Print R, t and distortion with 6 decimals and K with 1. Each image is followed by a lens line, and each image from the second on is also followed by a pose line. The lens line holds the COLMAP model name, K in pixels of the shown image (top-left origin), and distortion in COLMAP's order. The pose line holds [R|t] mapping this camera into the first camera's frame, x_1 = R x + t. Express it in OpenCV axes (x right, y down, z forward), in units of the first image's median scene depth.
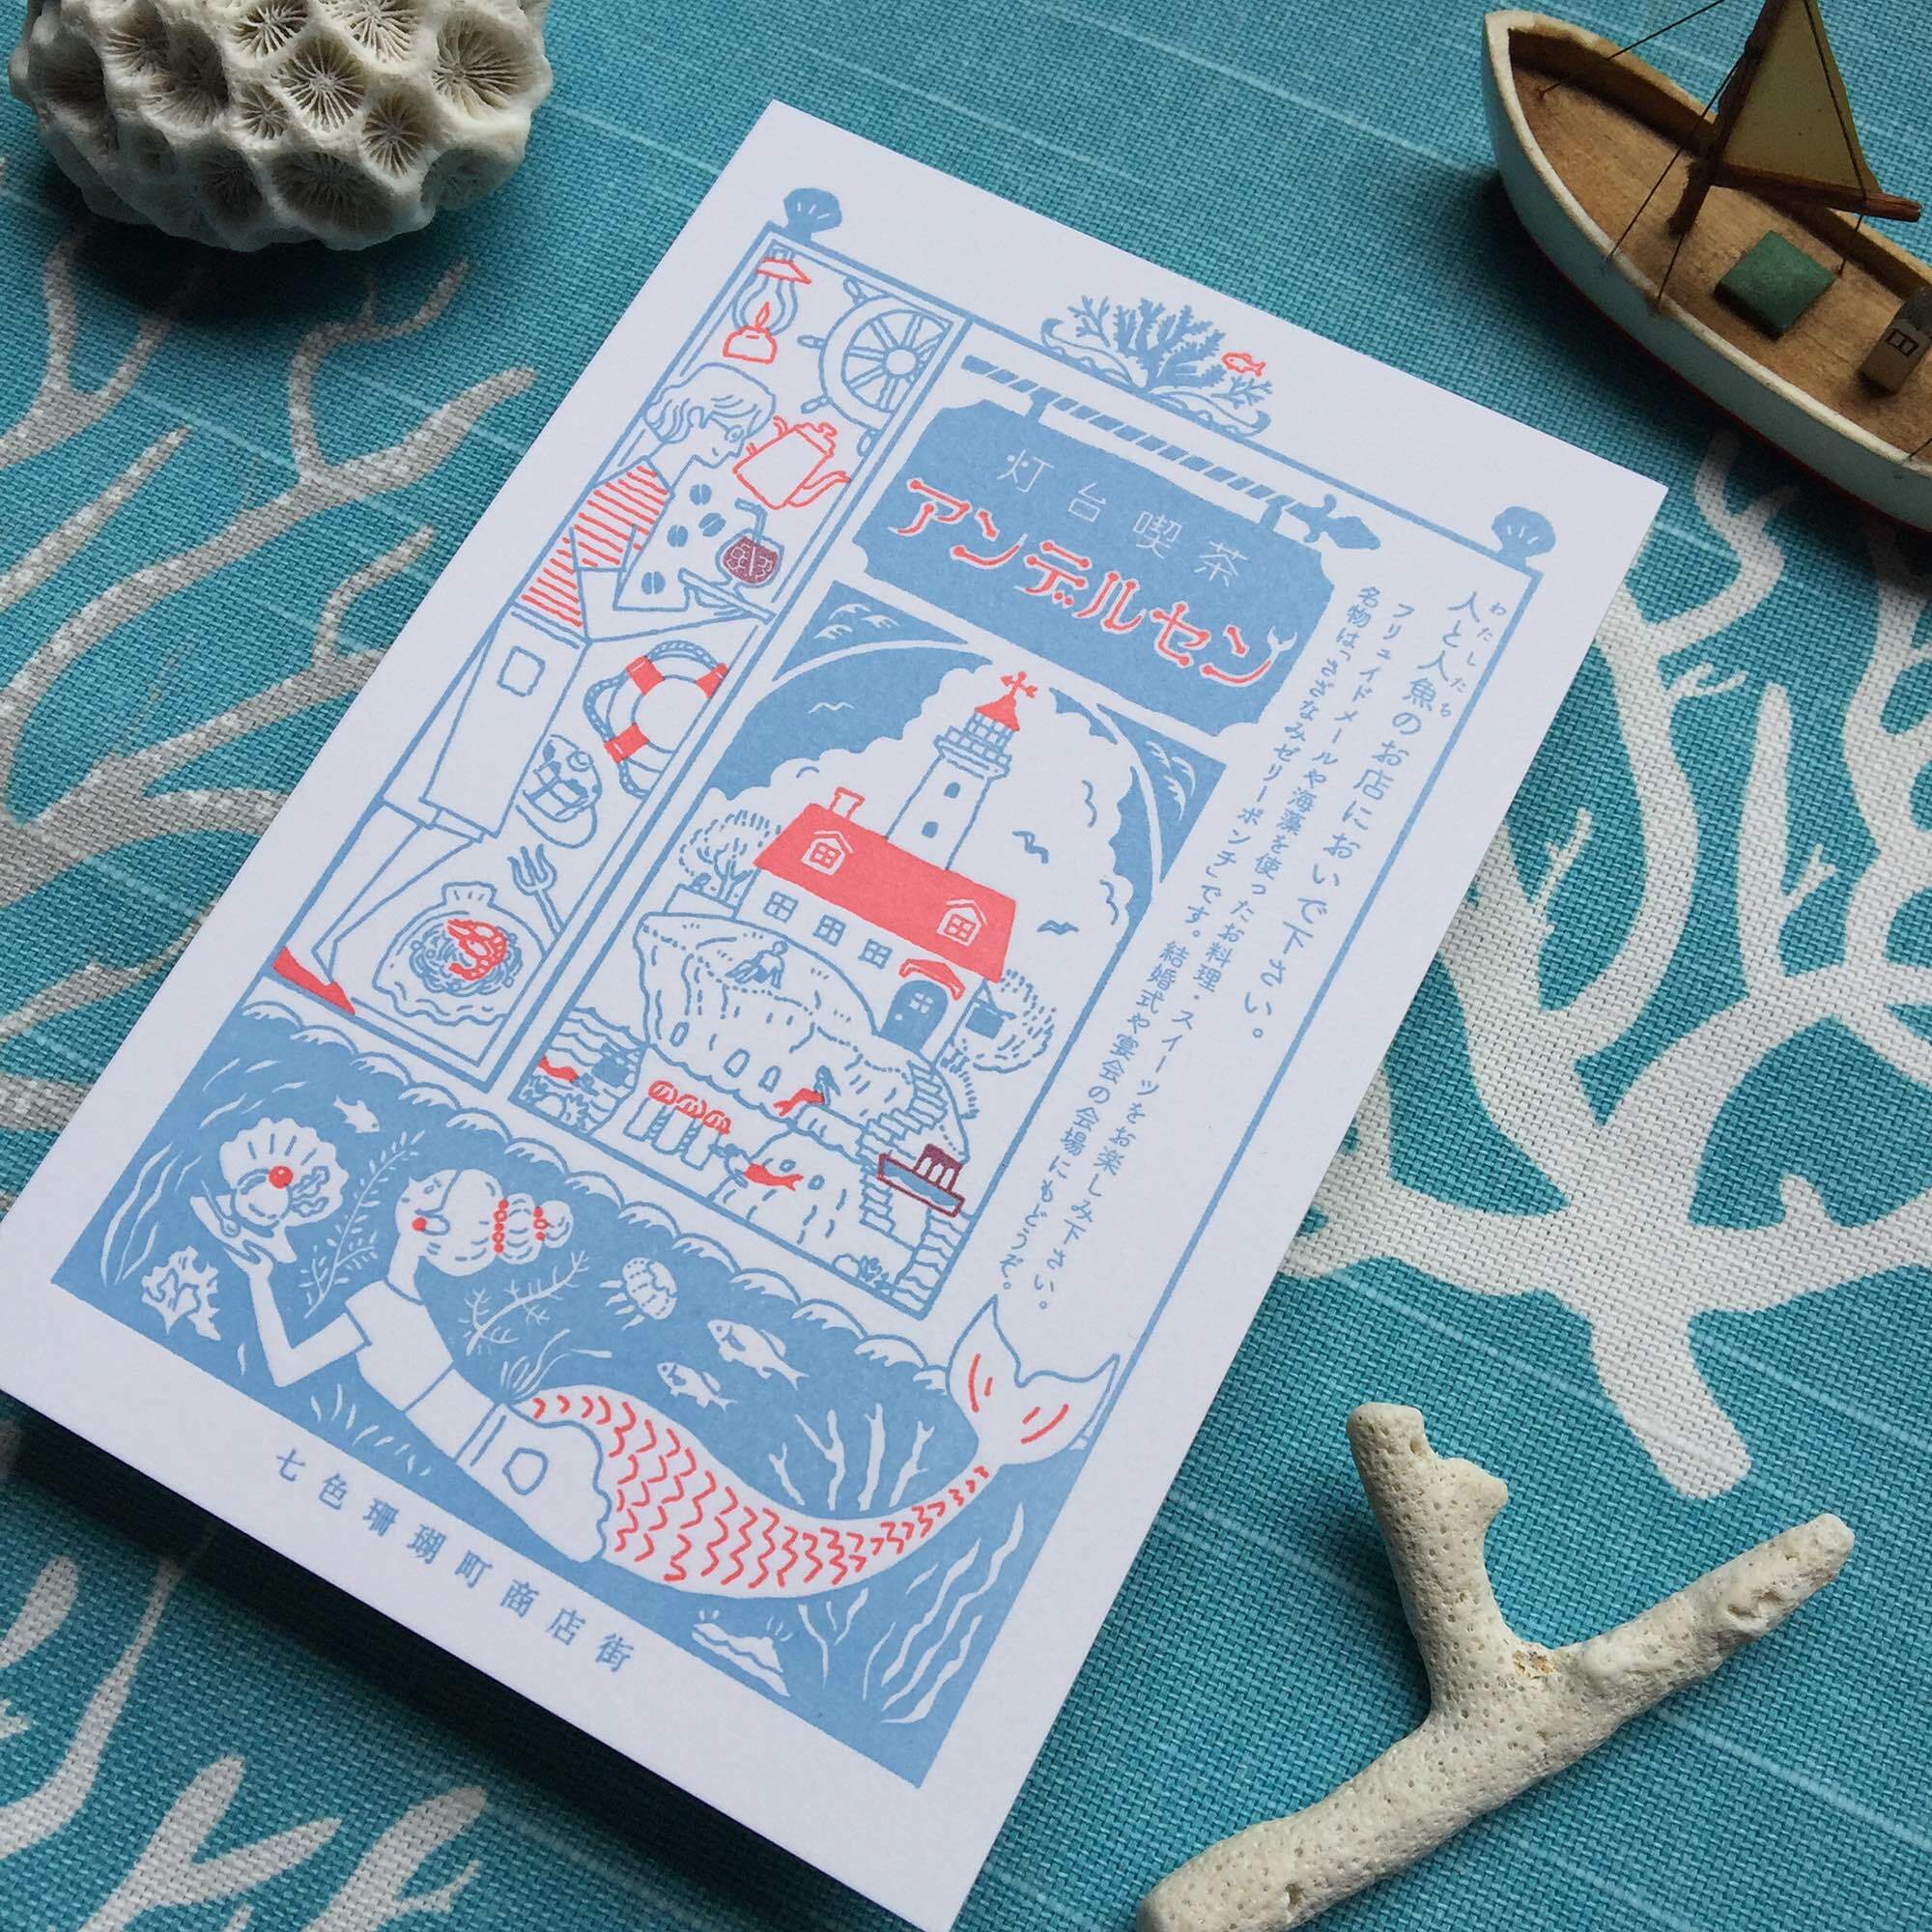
lens RADIAL K [[2251.4, 0, 958.3], [0, 2251.4, 953.6], [0, 0, 1]] dist [0.014415, 0.000000]
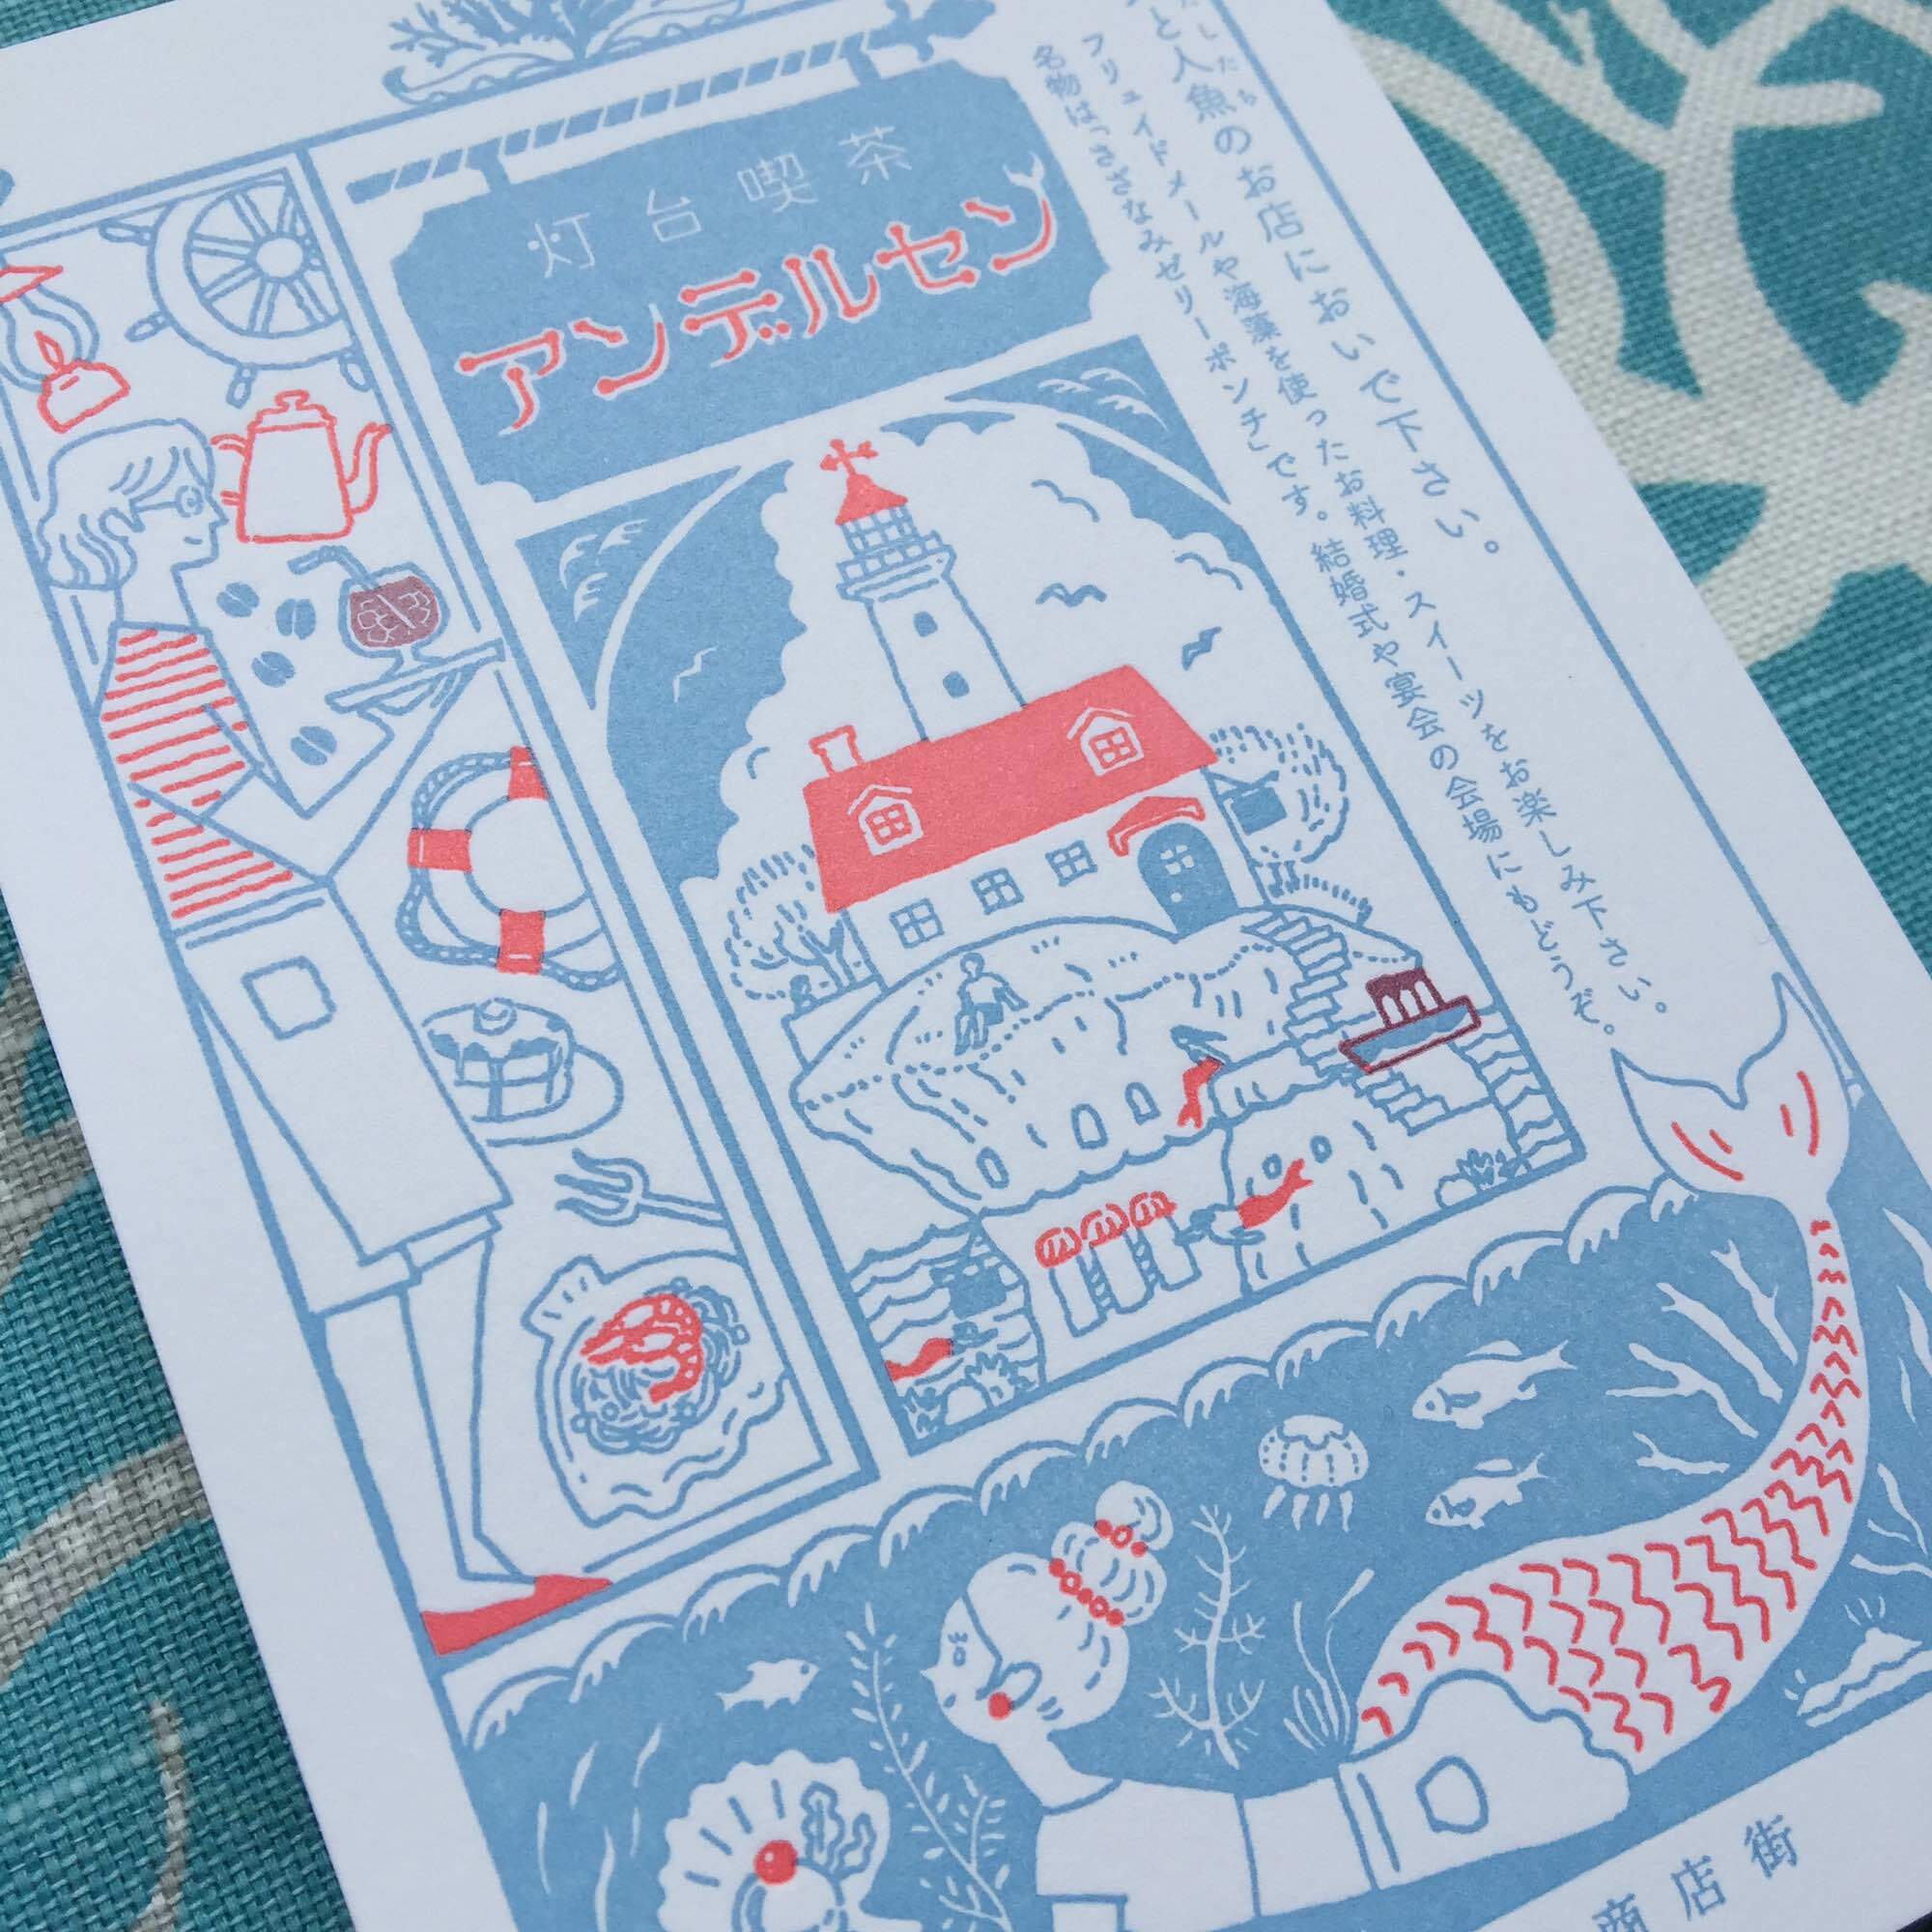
lens RADIAL K [[2251.4, 0, 979.8], [0, 2251.4, 969.8], [0, 0, 1]] dist [0.014415, 0.000000]
pose [[0.603578, -0.719945, 0.342597, -0.296275], [0.714029, 0.679285, 0.169514, -0.107269], [-0.354762, 0.142309, 0.924063, 0.427736]]
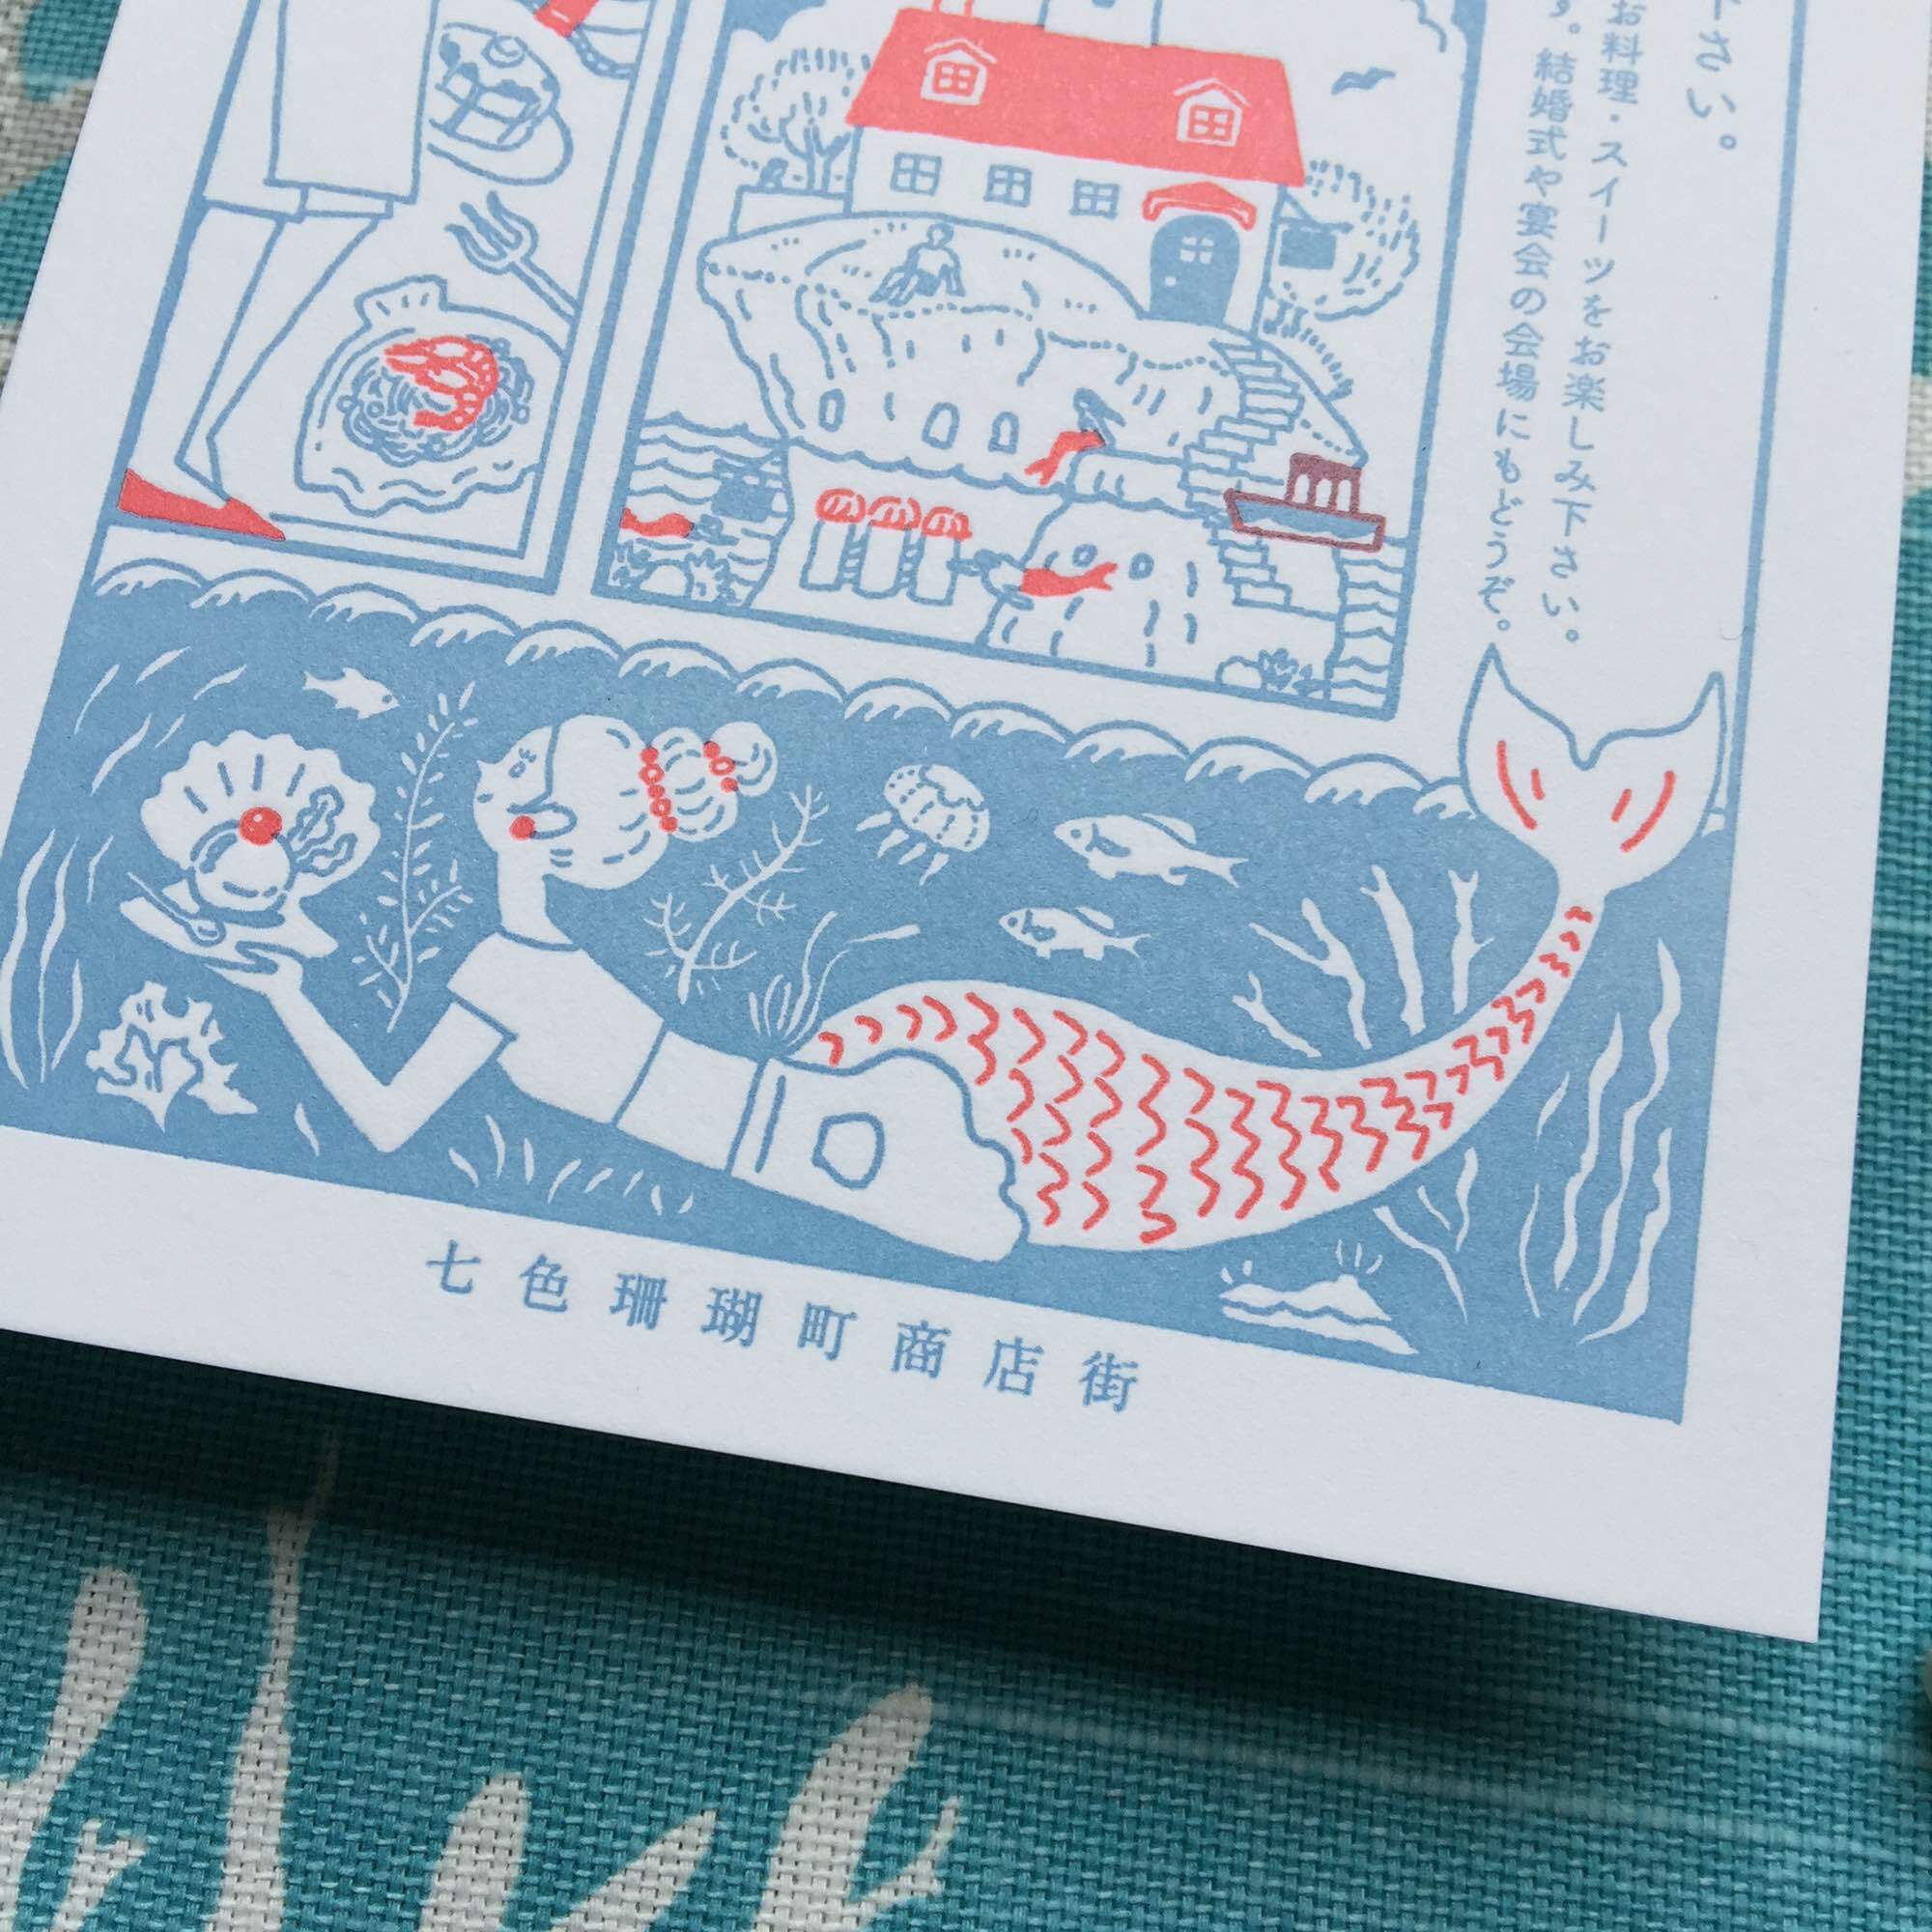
lens RADIAL K [[2251.4, 0, 940.2], [0, 2251.4, 1030.8], [0, 0, 1]] dist [0.014415, 0.000000]
pose [[0.948096, -0.305920, 0.086762, -0.197890], [0.297877, 0.949930, 0.094357, 0.143054], [-0.111283, -0.063615, 0.991751, 0.398512]]
